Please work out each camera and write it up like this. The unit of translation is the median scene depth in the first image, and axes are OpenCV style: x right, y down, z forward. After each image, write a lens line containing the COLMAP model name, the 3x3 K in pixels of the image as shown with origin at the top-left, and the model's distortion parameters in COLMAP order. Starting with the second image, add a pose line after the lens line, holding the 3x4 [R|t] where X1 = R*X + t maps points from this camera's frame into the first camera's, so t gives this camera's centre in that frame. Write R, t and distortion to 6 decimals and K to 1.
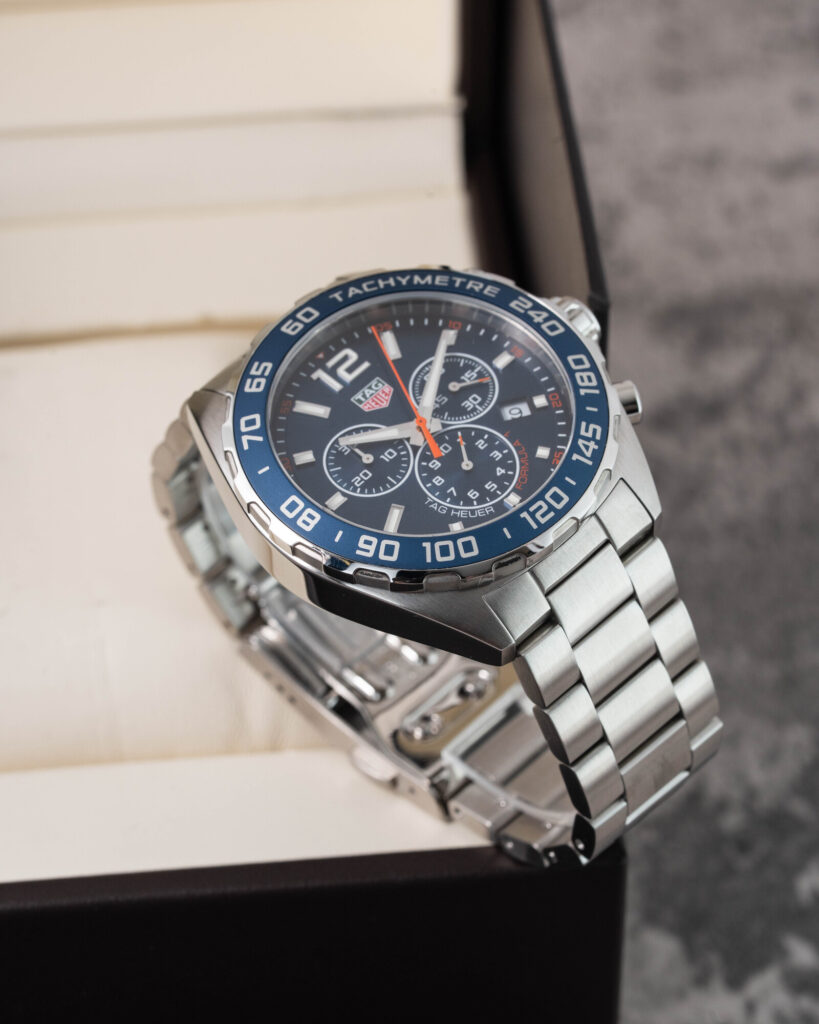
lens RADIAL K [[4568.1, 0, 411.6], [0, 4568.1, 511.2], [0, 0, 1]] dist [-0.335596, 0.000000]
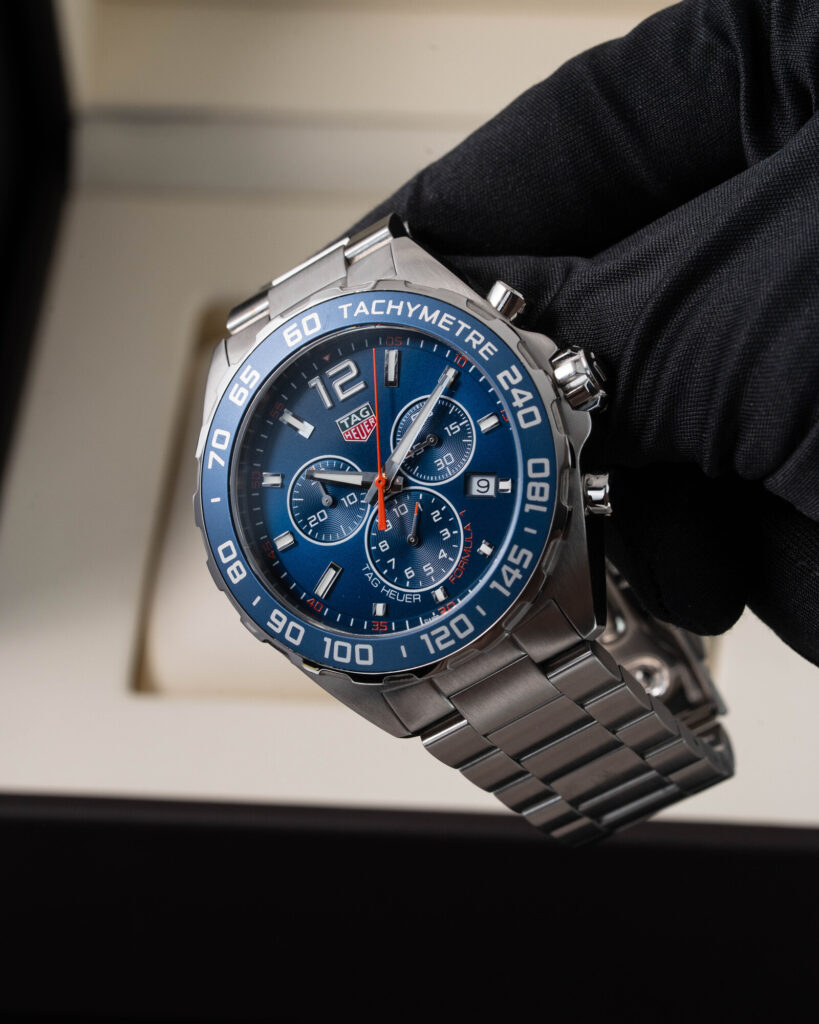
lens RADIAL K [[4568.1, 0, 408.0], [0, 4568.1, 512.6], [0, 0, 1]] dist [-0.335596, 0.000000]
pose [[0.883496, 0.303337, -0.356961, 0.359482], [-0.038633, 0.806611, 0.589819, -0.592884], [0.466843, -0.507312, 0.724357, 0.289290]]
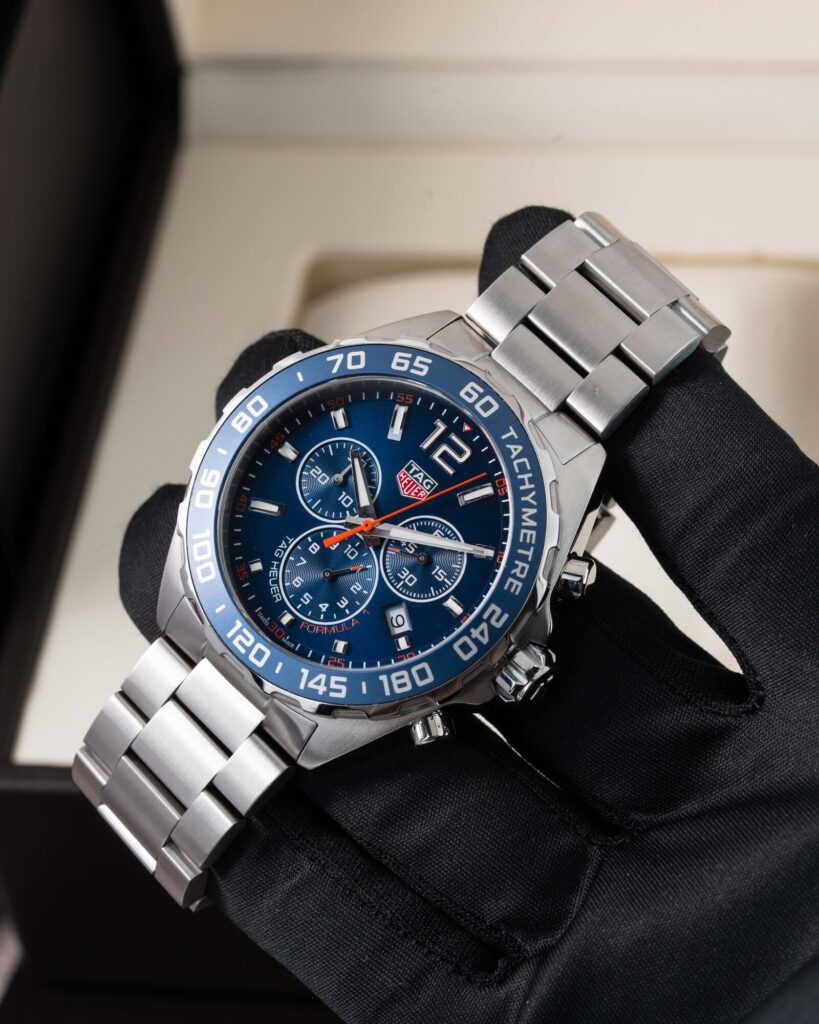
lens RADIAL K [[4568.1, 0, 408.4], [0, 4568.1, 510.8], [0, 0, 1]] dist [-0.335596, 0.000000]
pose [[-0.010031, 0.975265, -0.220812, 0.222488], [-0.655656, 0.160314, 0.737845, -0.773481], [0.754993, 0.152178, 0.637830, 0.360563]]
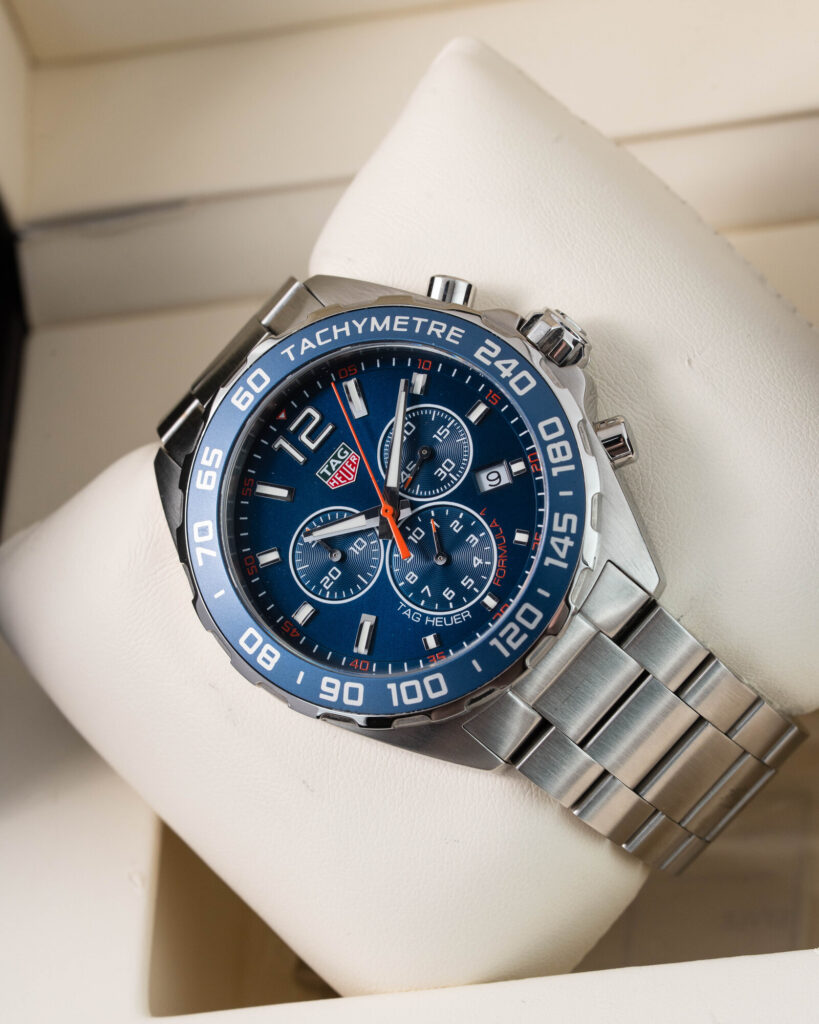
lens RADIAL K [[4568.1, 0, 409.1], [0, 4568.1, 511.2], [0, 0, 1]] dist [-0.335596, 0.000000]
pose [[0.970293, -0.060273, -0.234306, 0.219428], [0.159973, 0.886370, 0.434462, -0.413820], [0.181495, -0.459038, 0.869680, 0.210349]]
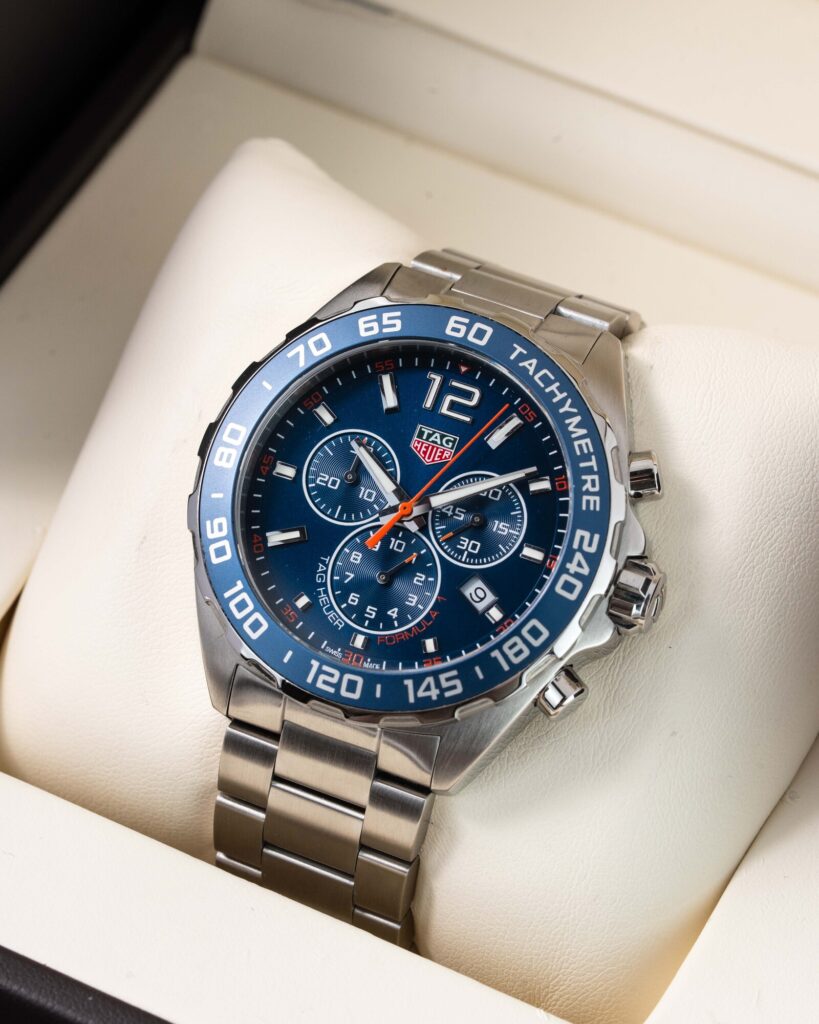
lens RADIAL K [[4568.1, 0, 408.3], [0, 4568.1, 512.1], [0, 0, 1]] dist [-0.335596, 0.000000]
pose [[0.386009, 0.882610, -0.268322, 0.244039], [-0.632275, 0.464930, 0.619732, -0.576422], [0.671733, -0.069569, 0.737520, 0.338009]]
